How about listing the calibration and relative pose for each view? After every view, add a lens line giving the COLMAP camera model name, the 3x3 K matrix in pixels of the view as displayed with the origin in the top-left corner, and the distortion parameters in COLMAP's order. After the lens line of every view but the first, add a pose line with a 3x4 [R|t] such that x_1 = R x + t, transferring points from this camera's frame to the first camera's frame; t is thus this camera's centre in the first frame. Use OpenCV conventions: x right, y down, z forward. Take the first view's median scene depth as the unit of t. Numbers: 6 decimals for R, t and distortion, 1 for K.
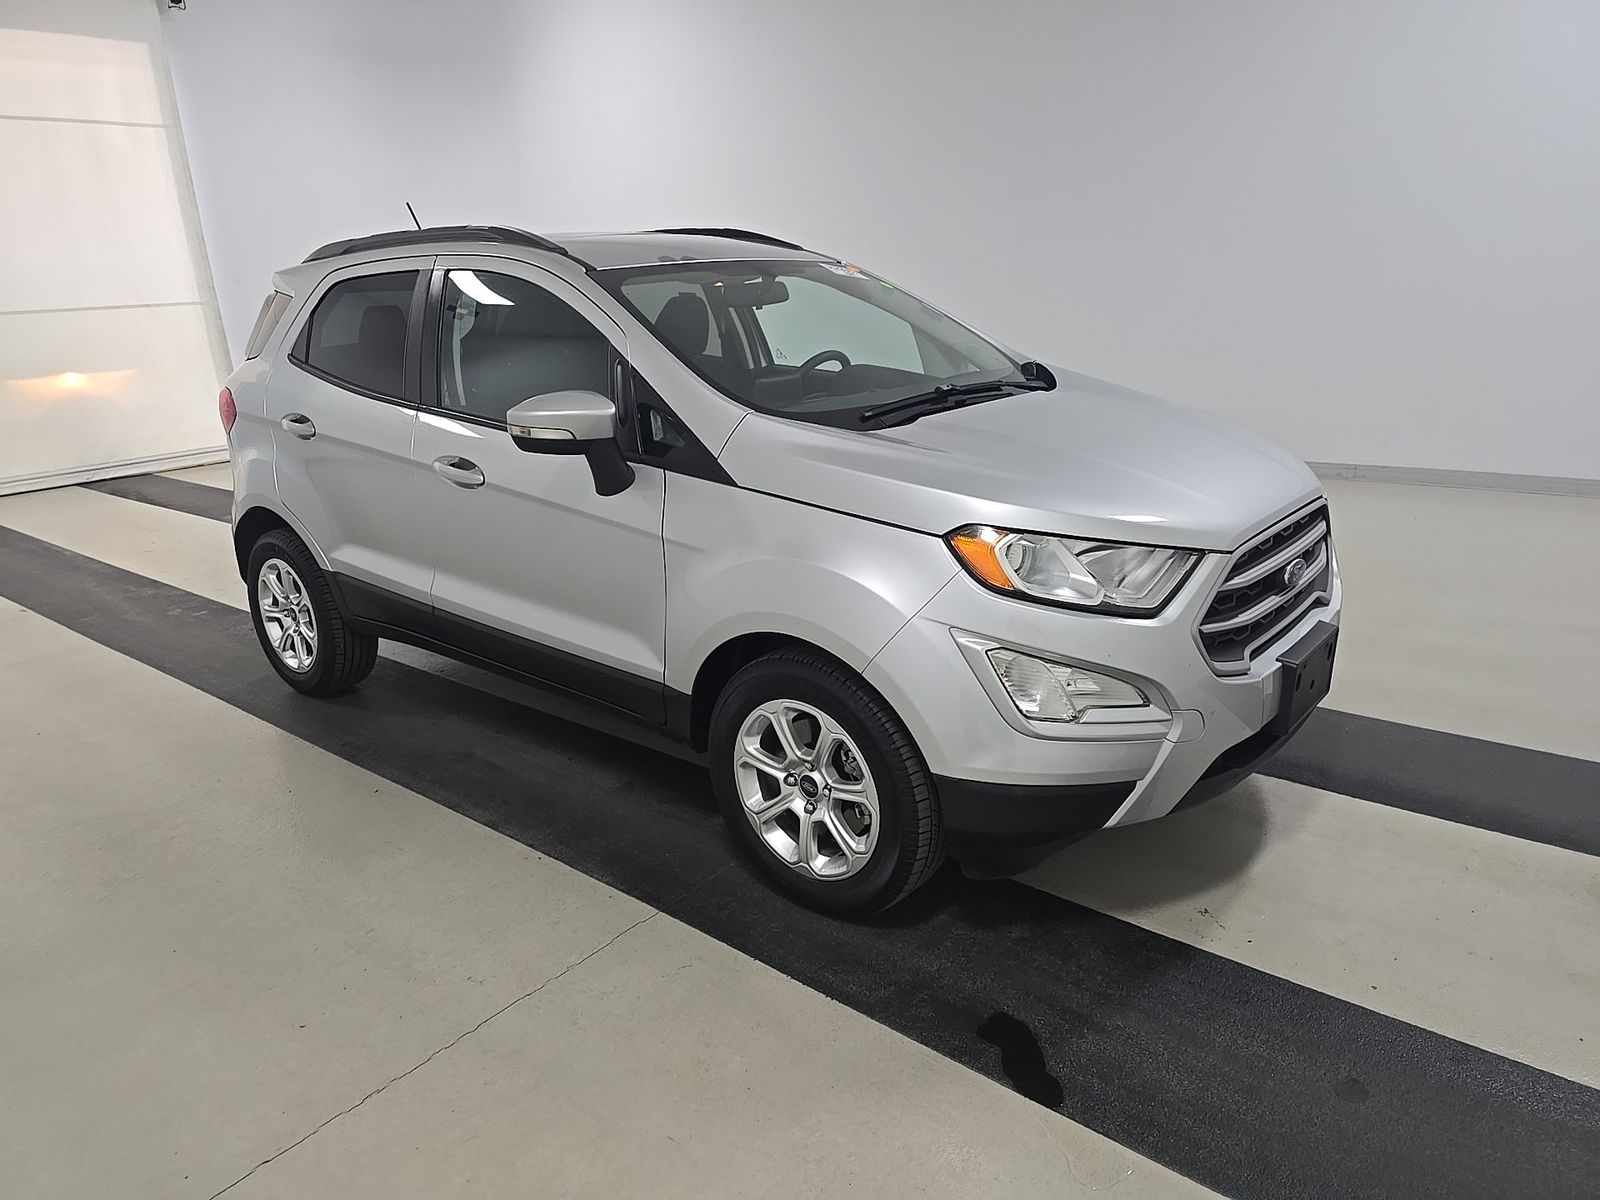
lens RADIAL K [[1083.1, 0, 800.0], [0, 1083.1, 600.0], [0, 0, 1]] dist [-0.001394, -0.004940]
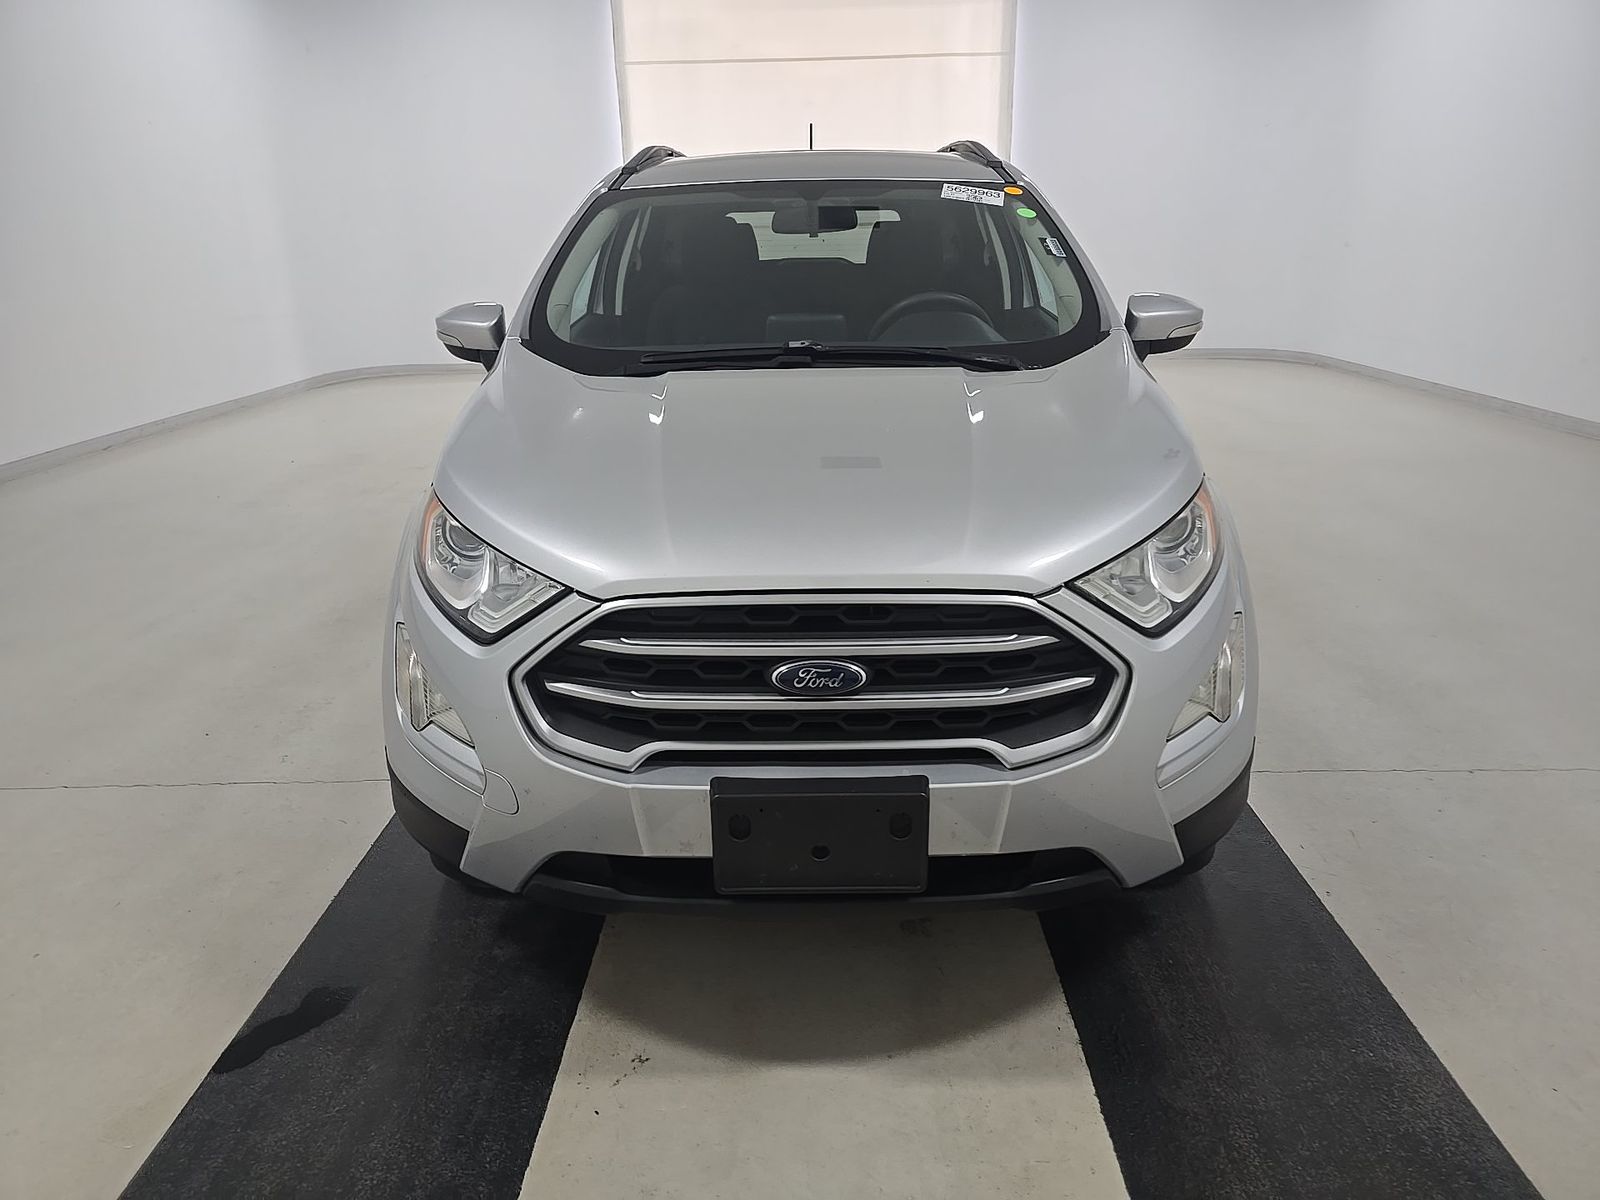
lens RADIAL K [[1083.1, 0, 800.0], [0, 1083.1, 600.0], [0, 0, 1]] dist [-0.001394, -0.004940]
pose [[0.629554, 0.274243, -0.726947, 0.809954], [-0.223056, 0.960043, 0.169007, -0.155059], [0.744250, 0.055751, 0.665571, 0.502390]]
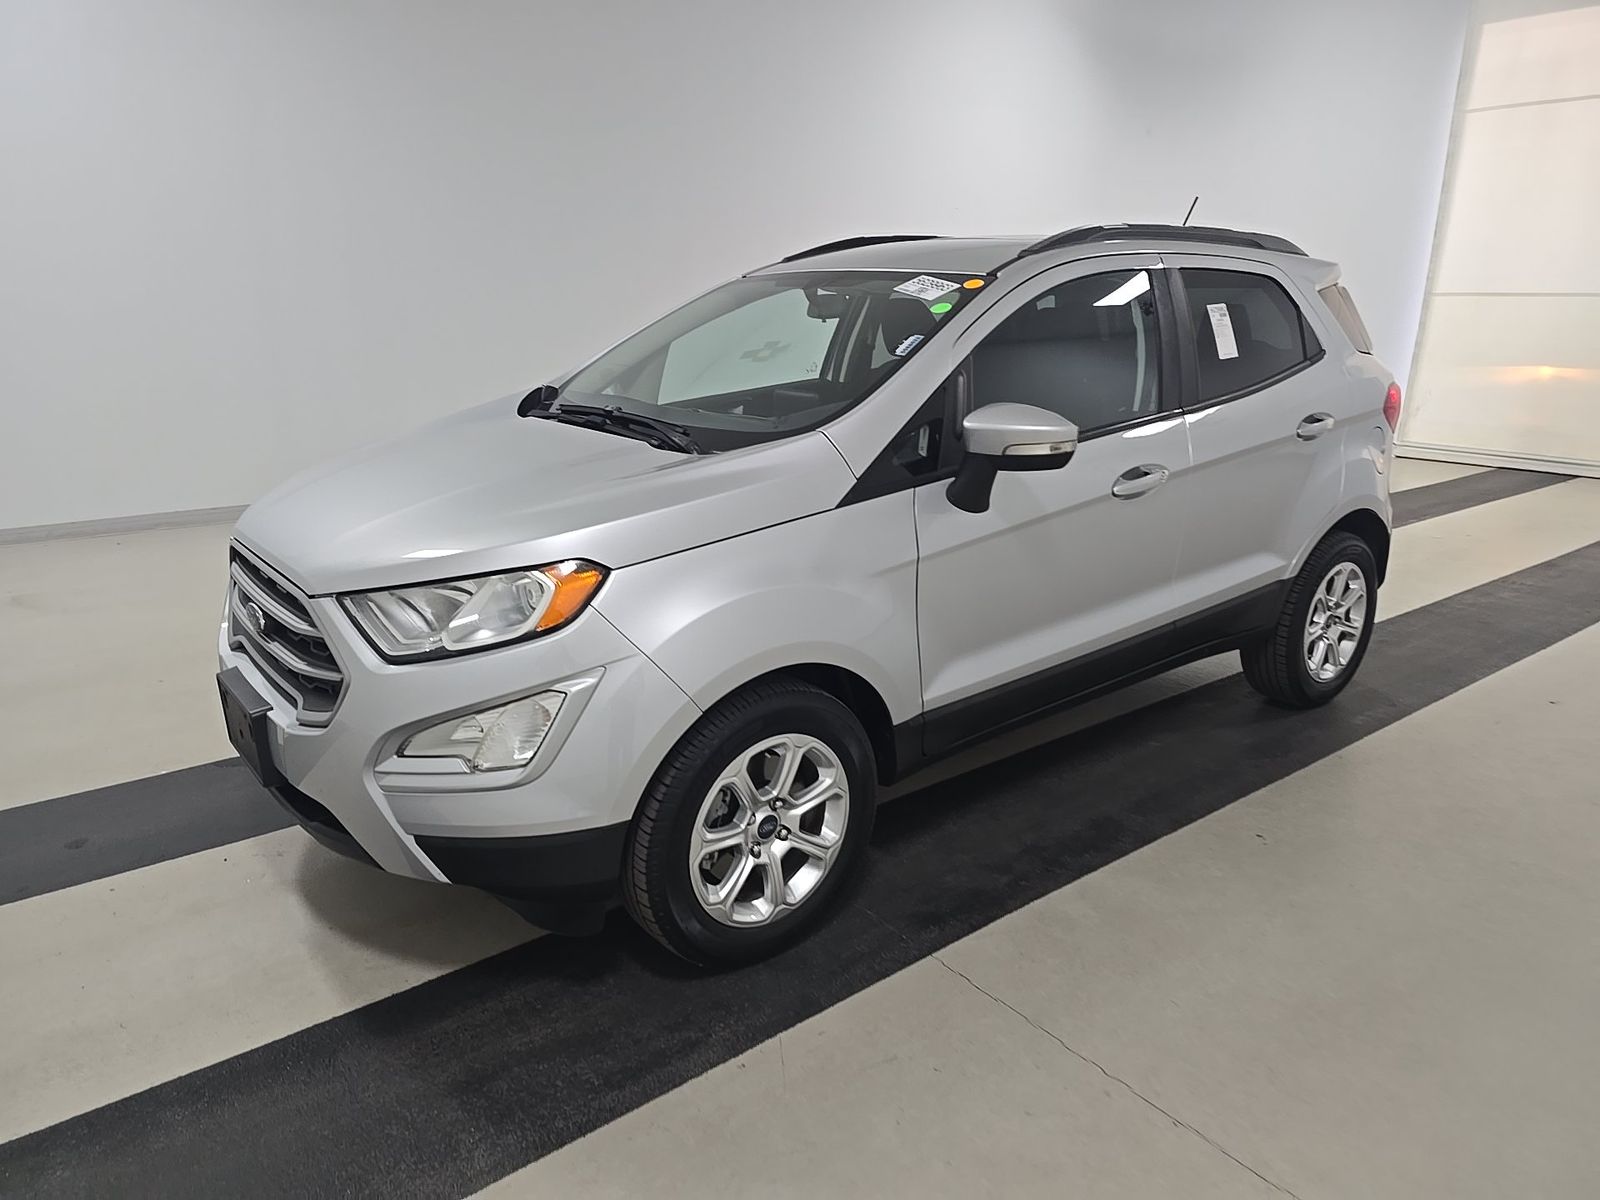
lens RADIAL K [[1083.1, 0, 800.0], [0, 1083.1, 600.0], [0, 0, 1]] dist [-0.001394, -0.004940]
pose [[-0.212208, 0.296256, -0.931236, 1.111274], [-0.262297, 0.900704, 0.346314, -0.444669], [0.941365, 0.317751, -0.113430, 1.392722]]
